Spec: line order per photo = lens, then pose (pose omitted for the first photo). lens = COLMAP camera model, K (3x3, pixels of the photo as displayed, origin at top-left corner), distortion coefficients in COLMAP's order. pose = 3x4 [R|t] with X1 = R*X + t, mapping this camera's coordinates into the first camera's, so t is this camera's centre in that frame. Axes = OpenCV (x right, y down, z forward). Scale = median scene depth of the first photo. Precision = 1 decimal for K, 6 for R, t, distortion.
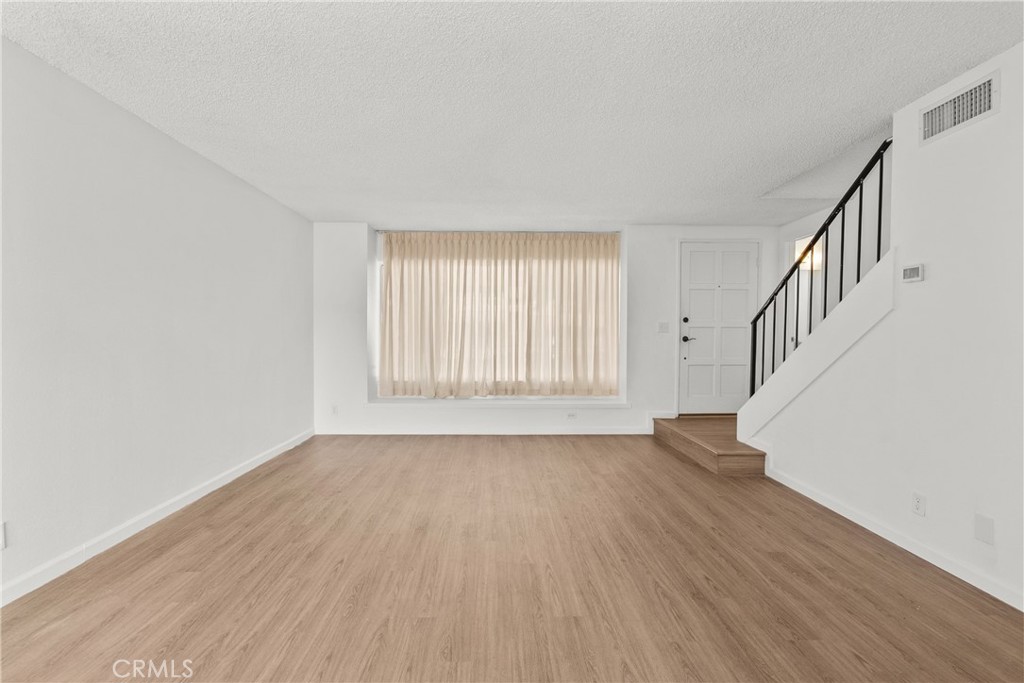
lens RADIAL K [[470.4, 0, 505.4], [0, 470.4, 340.6], [0, 0, 1]] dist [-0.001675, 0.001418]
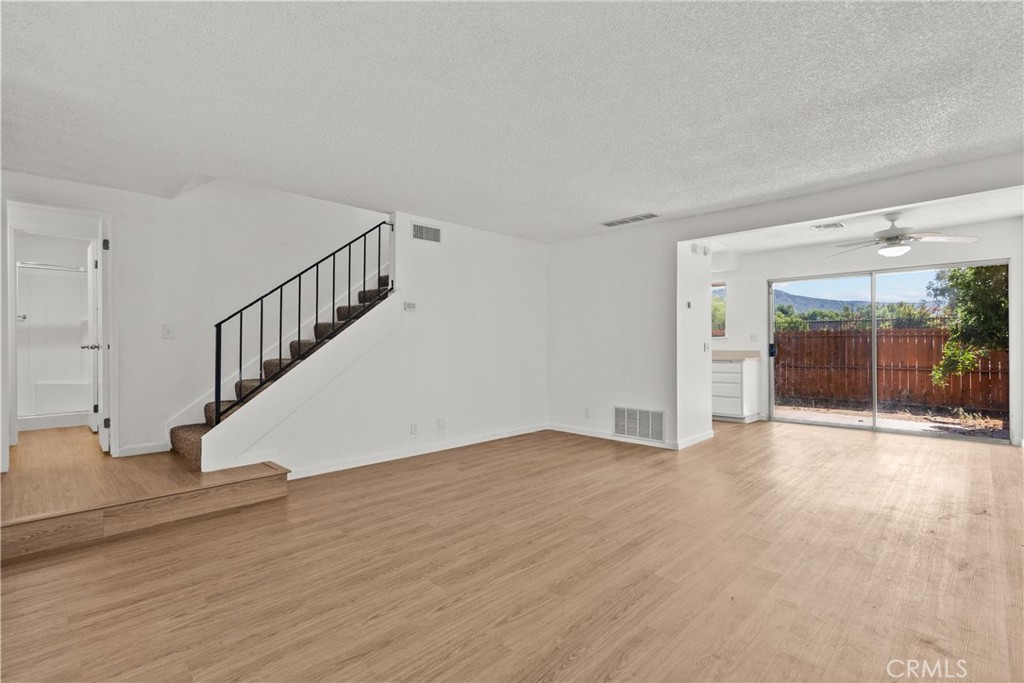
lens RADIAL K [[472.0, 0, 514.9], [0, 472.0, 339.4], [0, 0, 1]] dist [-0.000920, 0.000243]
pose [[-0.704474, 0.004983, 0.709712, -0.343265], [0.012385, 0.999909, 0.005274, -0.007563], [-0.709621, 0.012505, -0.704472, 0.922806]]
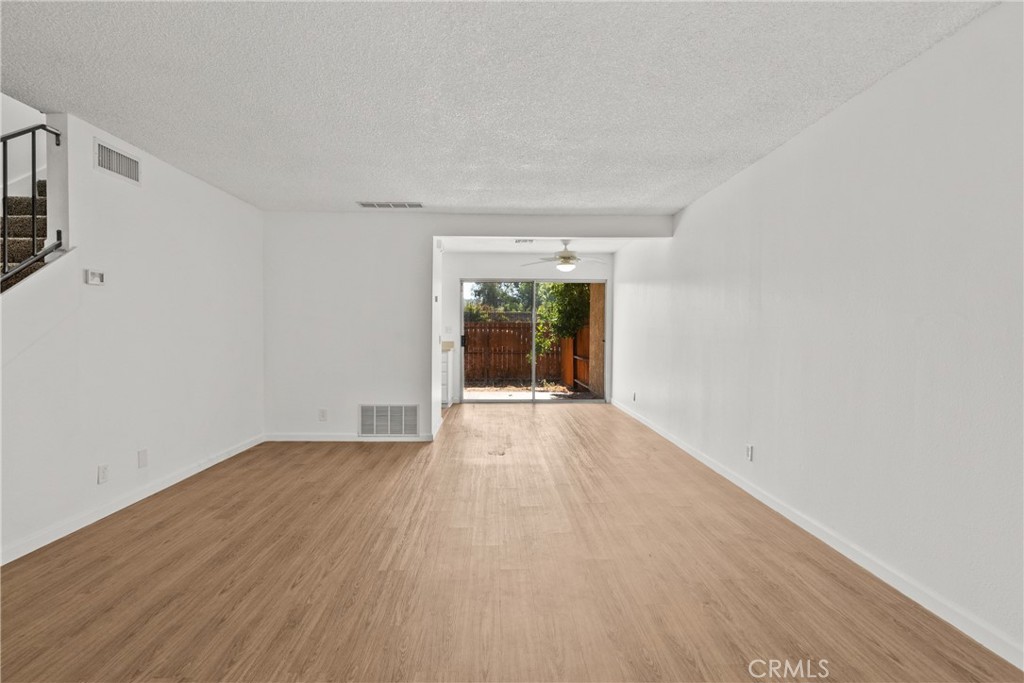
lens RADIAL K [[470.4, 0, 505.4], [0, 470.4, 340.6], [0, 0, 1]] dist [-0.001675, 0.001418]
pose [[-0.999945, -0.009776, -0.003880, -0.057409], [-0.009916, 0.999232, 0.037909, -0.019687], [0.003506, 0.037945, -0.999274, 0.979998]]
